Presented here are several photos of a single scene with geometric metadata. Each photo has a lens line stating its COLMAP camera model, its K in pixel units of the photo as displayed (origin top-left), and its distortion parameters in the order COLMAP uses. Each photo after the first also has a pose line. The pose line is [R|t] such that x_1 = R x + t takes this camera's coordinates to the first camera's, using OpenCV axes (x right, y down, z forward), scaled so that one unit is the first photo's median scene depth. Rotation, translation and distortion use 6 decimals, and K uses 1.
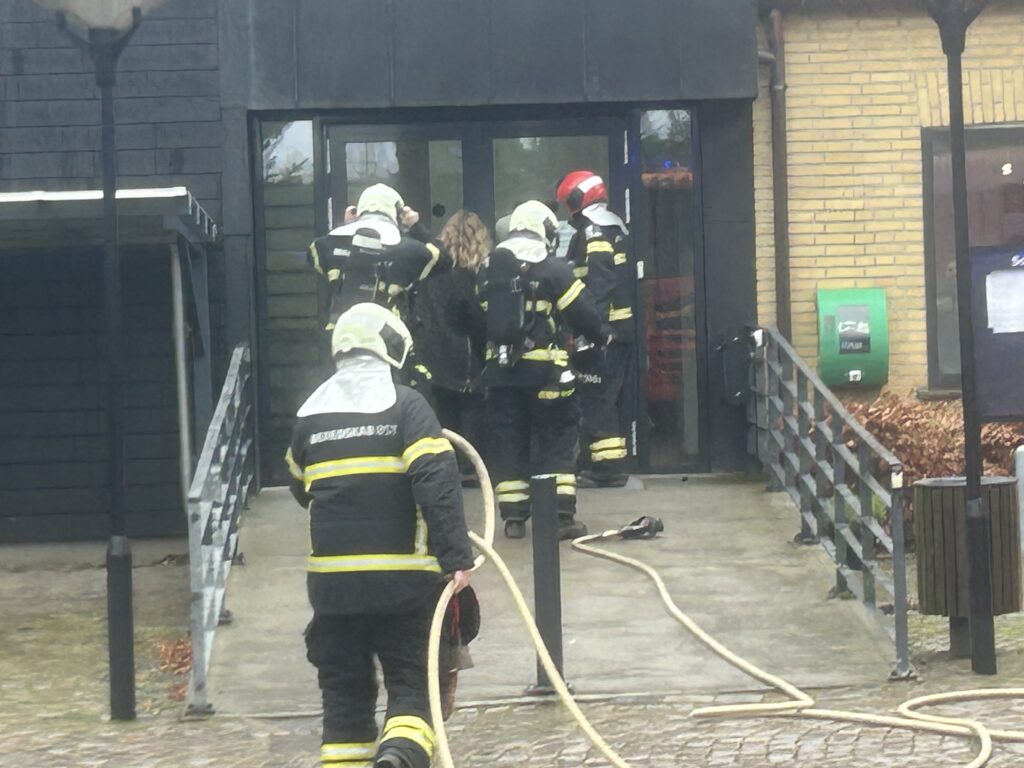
lens RADIAL K [[3958.5, 0, 512.0], [0, 3958.5, 384.0], [0, 0, 1]] dist [0.319409, 0.220968]
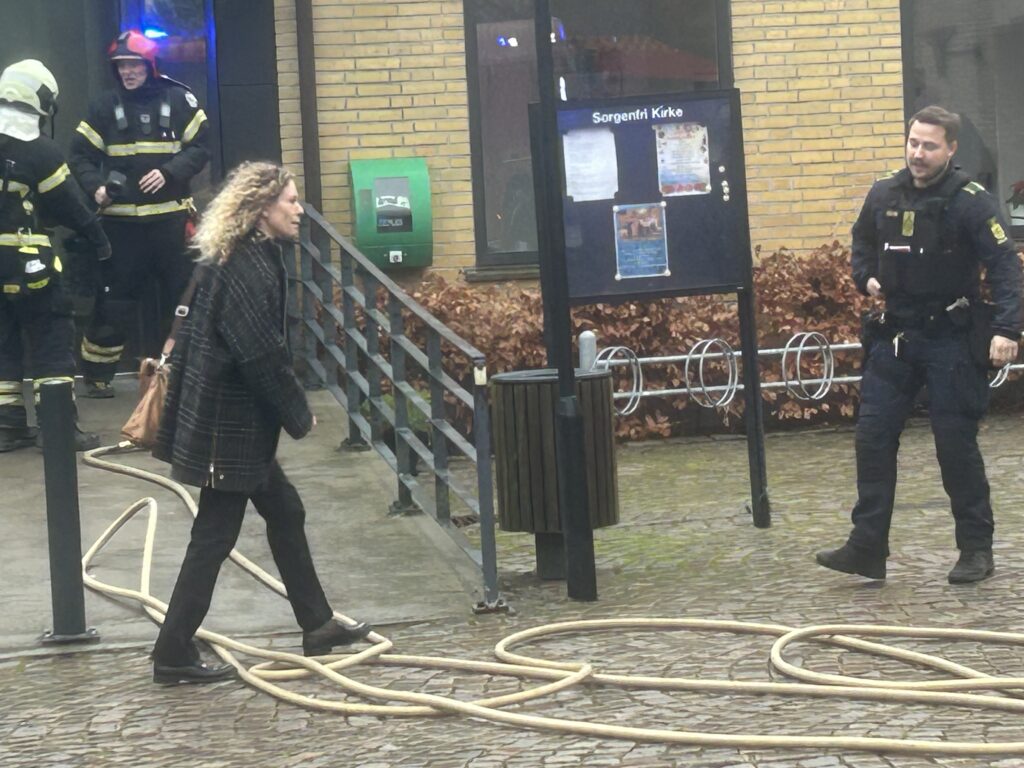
lens RADIAL K [[3958.5, 0, 512.0], [0, 3958.5, 384.0], [0, 0, 1]] dist [0.319409, 0.220968]
pose [[0.990966, -0.024665, 0.131825, -0.005927], [0.021029, 0.999361, 0.028902, 0.001466], [-0.132453, -0.025868, 0.990852, 0.136434]]
